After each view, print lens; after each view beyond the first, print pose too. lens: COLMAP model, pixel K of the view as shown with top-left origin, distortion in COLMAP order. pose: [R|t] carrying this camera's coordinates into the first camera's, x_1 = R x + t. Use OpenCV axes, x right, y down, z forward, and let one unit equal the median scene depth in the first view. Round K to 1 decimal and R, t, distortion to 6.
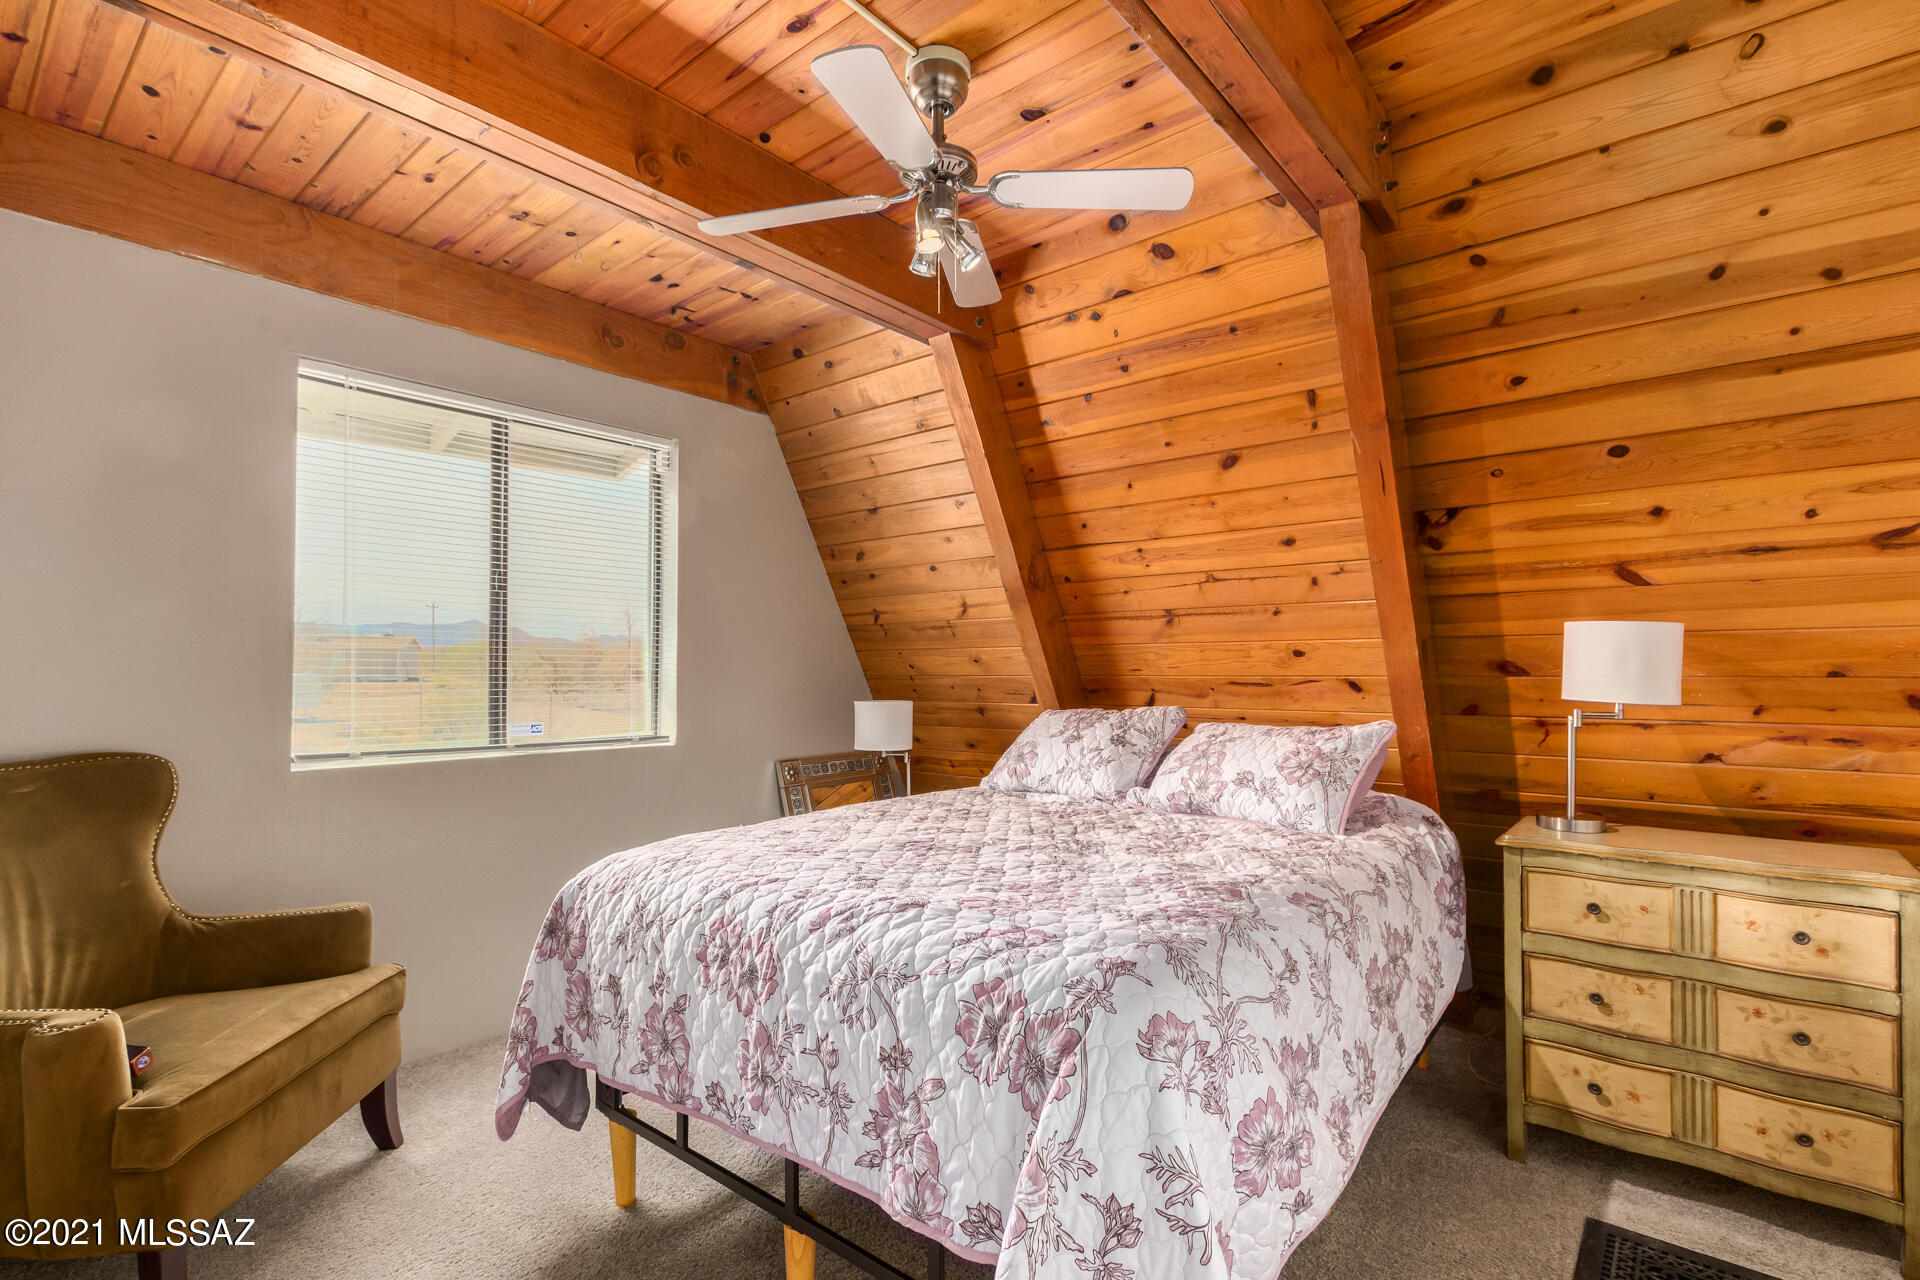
lens RADIAL K [[883.3, 0, 958.1], [0, 883.3, 645.1], [0, 0, 1]] dist [0.006212, -0.004301]
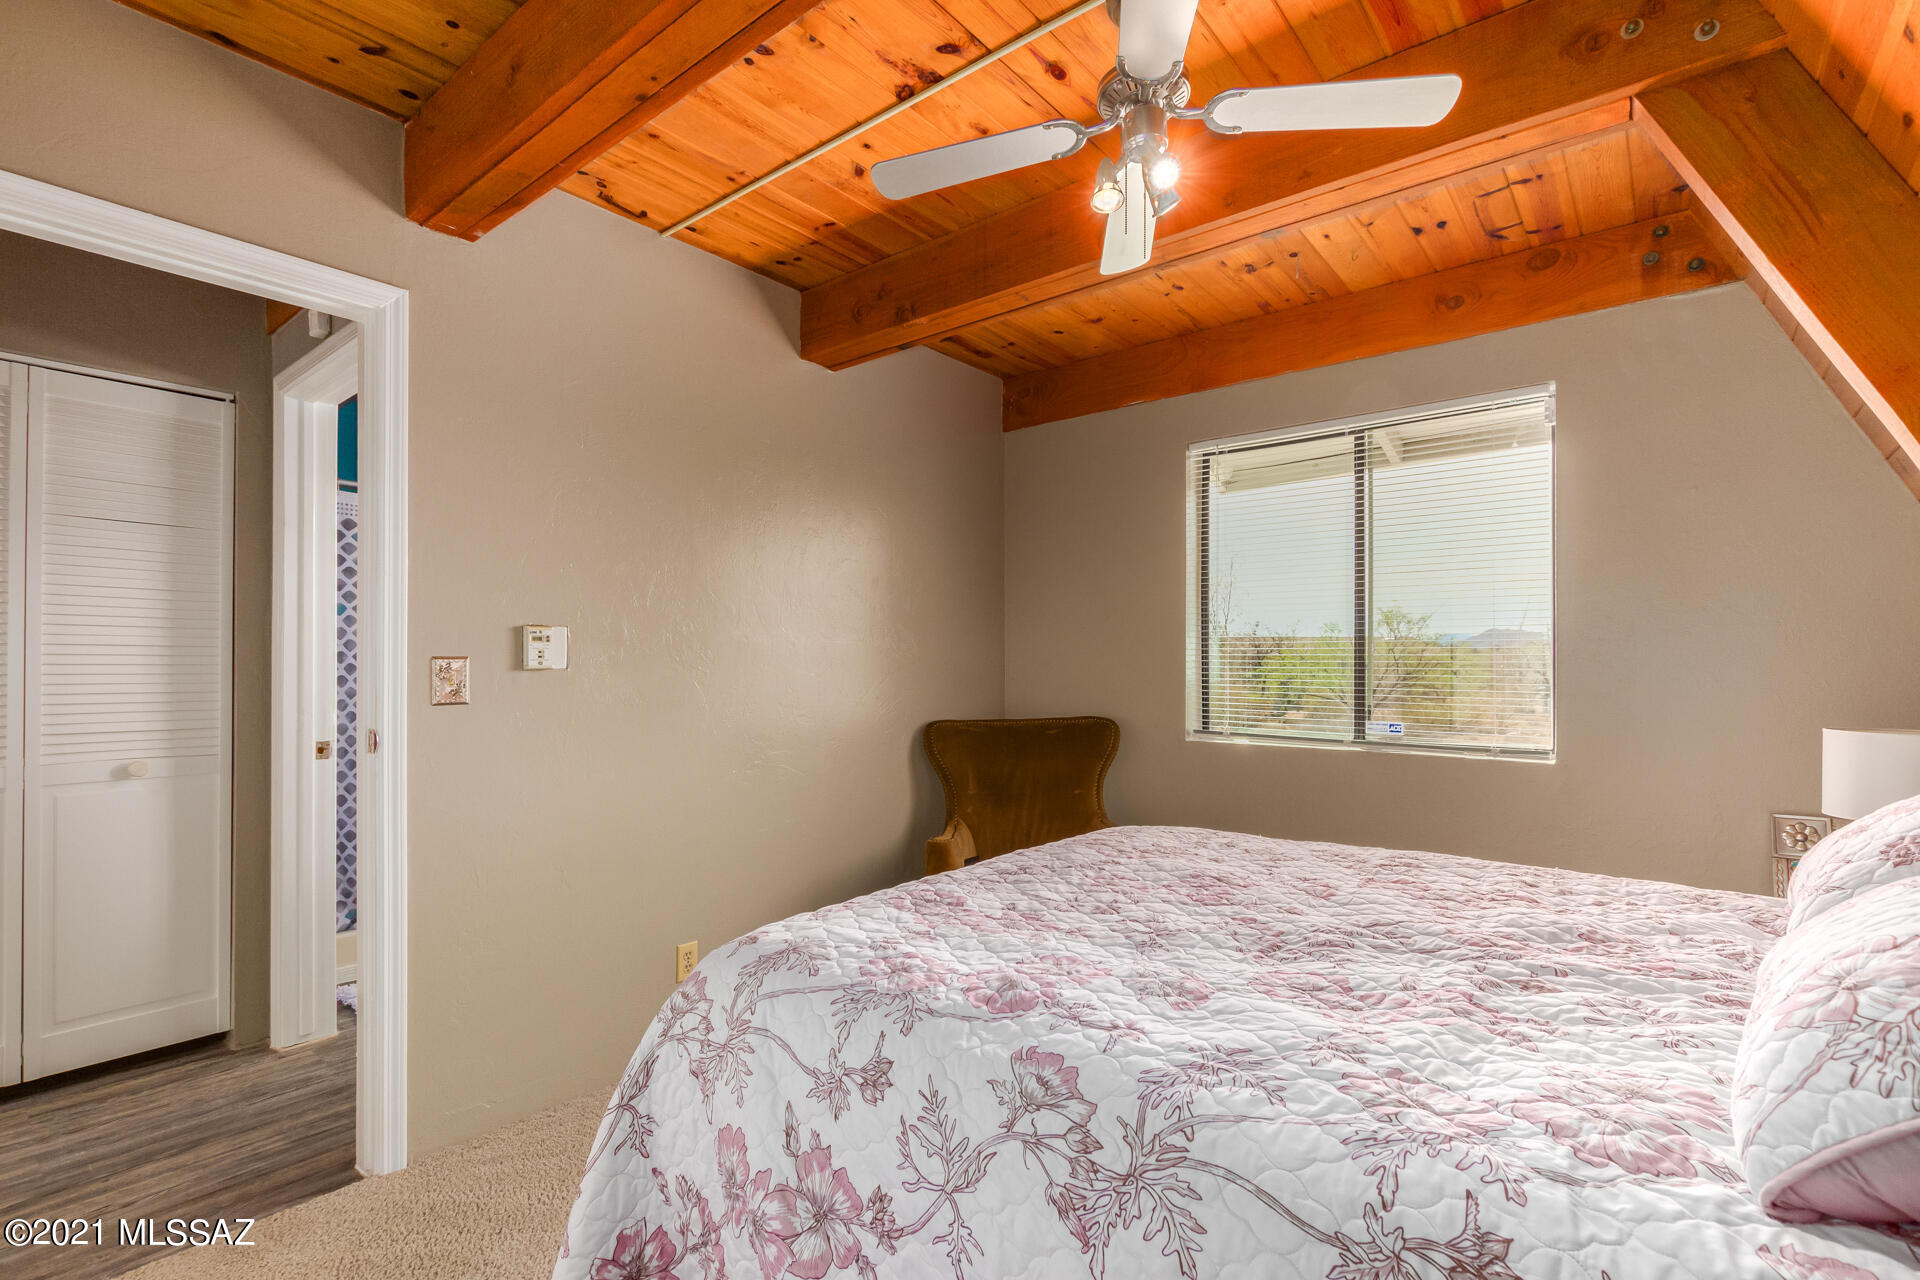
lens RADIAL K [[883.3, 0, 958.8], [0, 883.3, 657.7], [0, 0, 1]] dist [0.006212, -0.004301]
pose [[0.019712, -0.009083, -0.999764, 0.534180], [0.025444, 0.999639, -0.008580, 0.010657], [0.999482, -0.025269, 0.019936, 0.510710]]
